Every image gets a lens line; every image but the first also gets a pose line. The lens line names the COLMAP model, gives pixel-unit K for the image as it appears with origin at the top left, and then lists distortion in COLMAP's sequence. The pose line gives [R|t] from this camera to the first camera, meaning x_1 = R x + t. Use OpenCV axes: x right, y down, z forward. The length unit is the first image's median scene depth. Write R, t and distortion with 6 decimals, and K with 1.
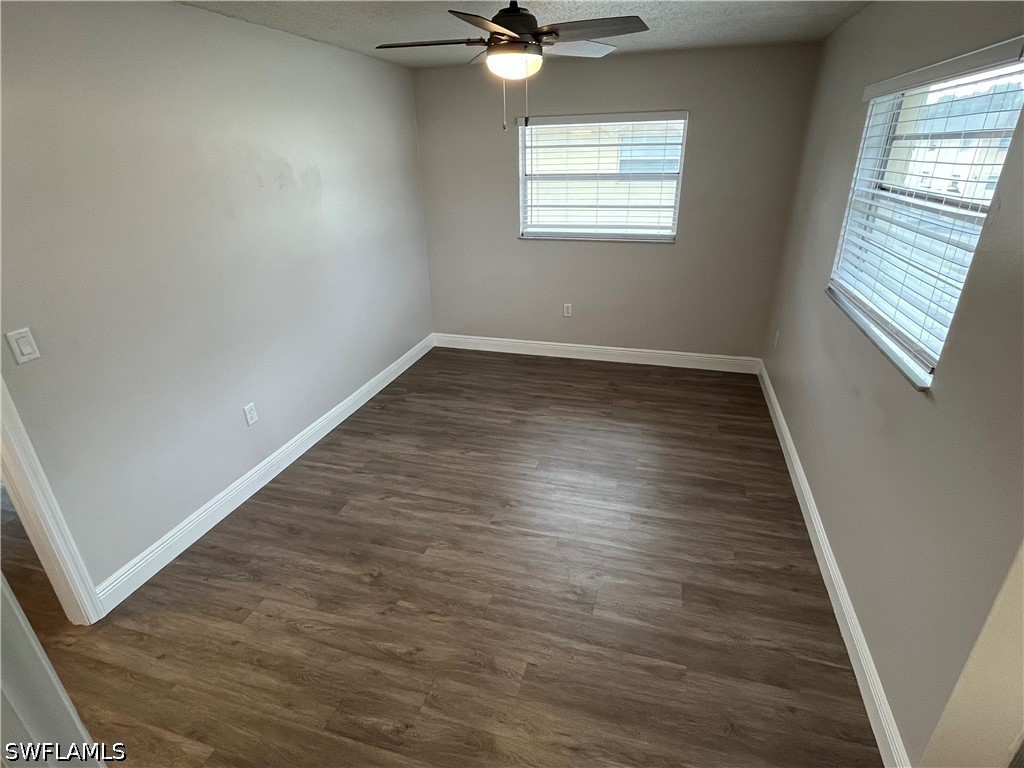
lens RADIAL K [[525.9, 0, 512.0], [0, 525.9, 384.0], [0, 0, 1]] dist [-0.000935, -0.002462]
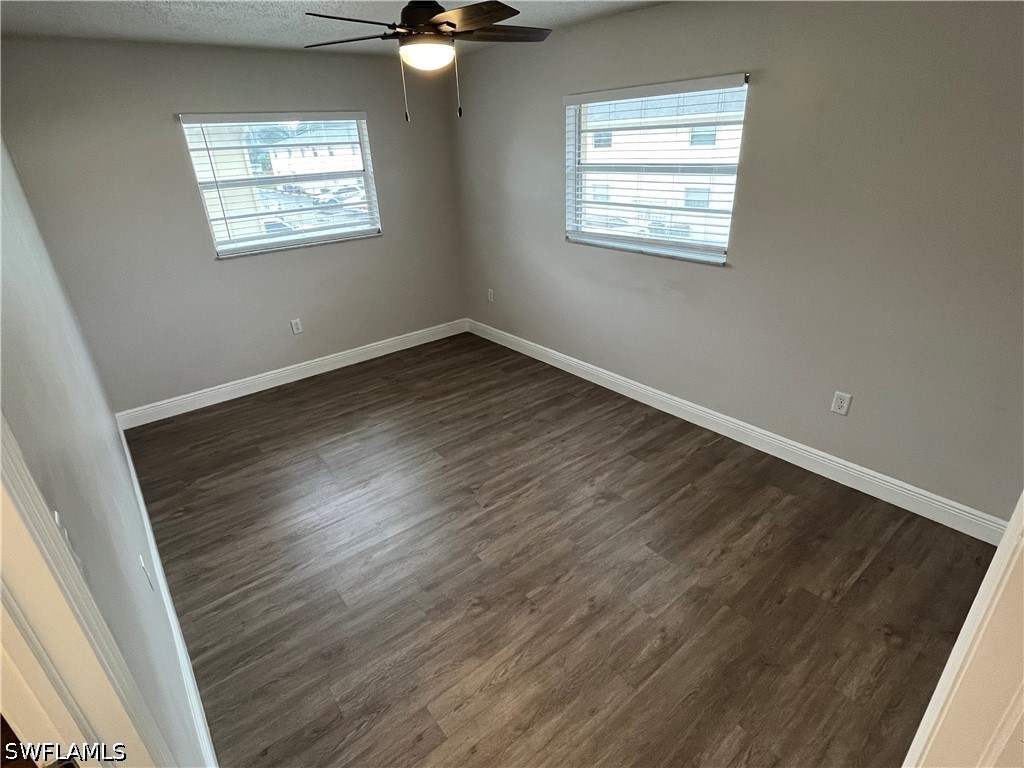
lens RADIAL K [[525.9, 0, 512.0], [0, 525.9, 384.0], [0, 0, 1]] dist [-0.000935, -0.002462]
pose [[0.568668, -0.350324, 0.744238, -0.649113], [0.362697, 0.918861, 0.155387, -0.089637], [-0.738287, 0.181569, 0.649588, 0.242587]]
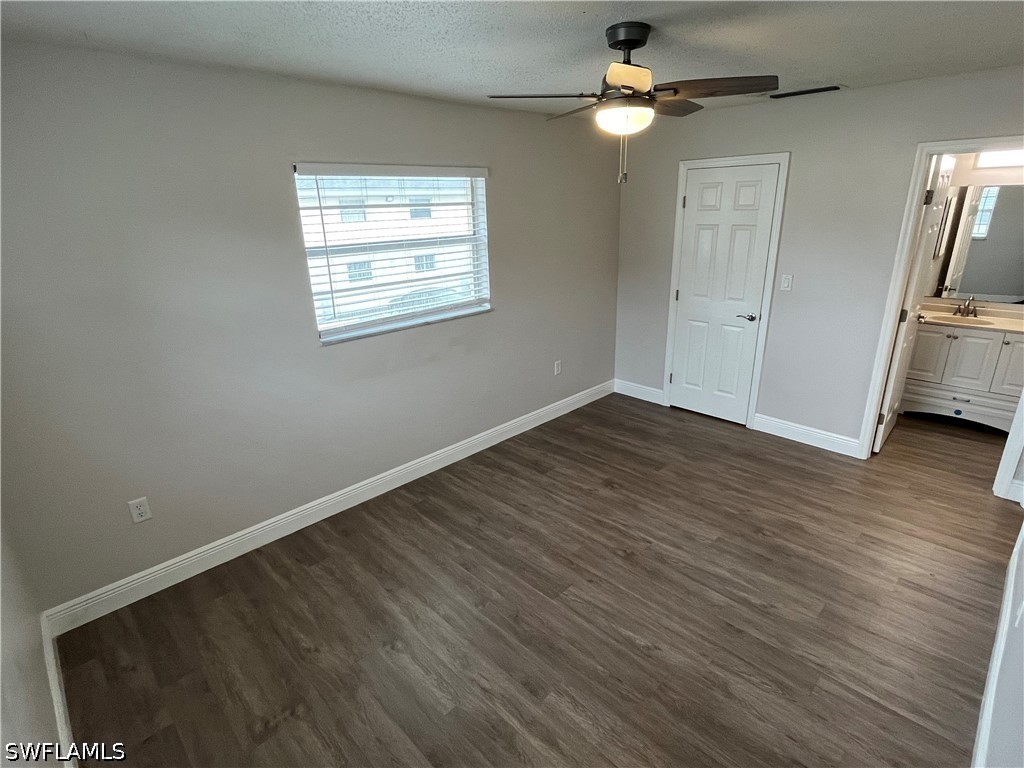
lens RADIAL K [[525.9, 0, 512.0], [0, 525.9, 384.0], [0, 0, 1]] dist [-0.000935, -0.002462]
pose [[-0.873561, -0.116097, 0.472665, -0.244760], [0.237388, 0.746160, 0.622006, -0.661421], [-0.424897, 0.655566, -0.624257, 1.488023]]
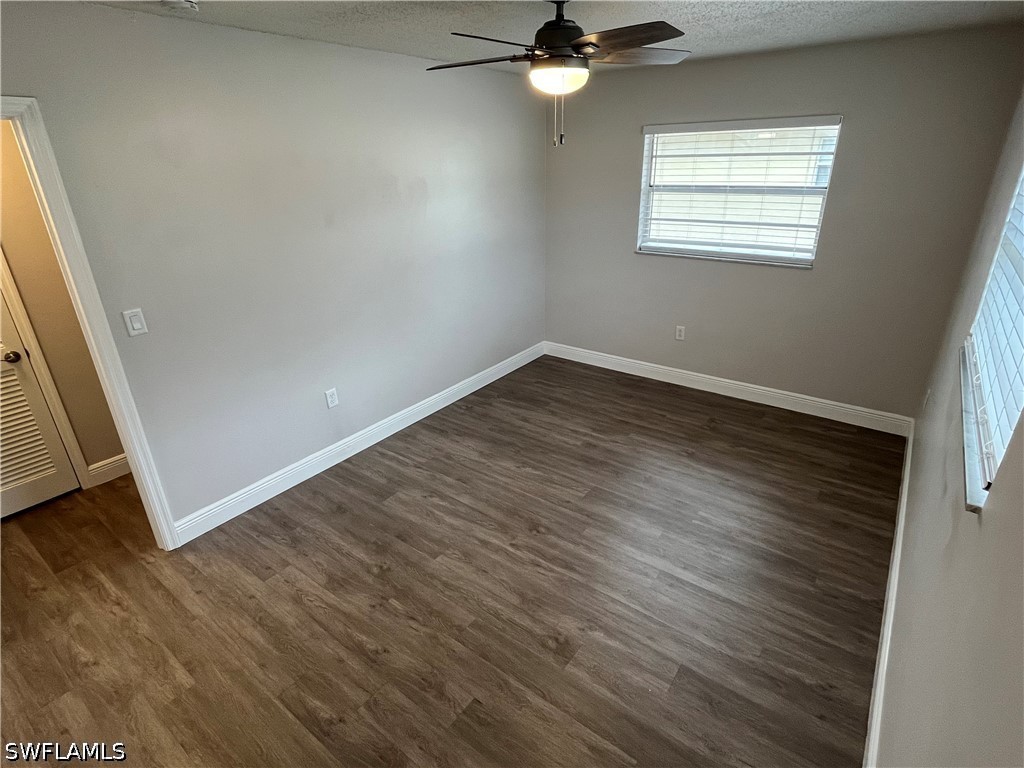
lens RADIAL K [[525.9, 0, 512.0], [0, 525.9, 384.0], [0, 0, 1]] dist [-0.000935, -0.002462]
pose [[0.937306, 0.136690, -0.320583, 0.223841], [-0.137626, 0.990285, 0.019853, -0.049175], [0.320182, 0.025512, 0.947013, 0.061719]]
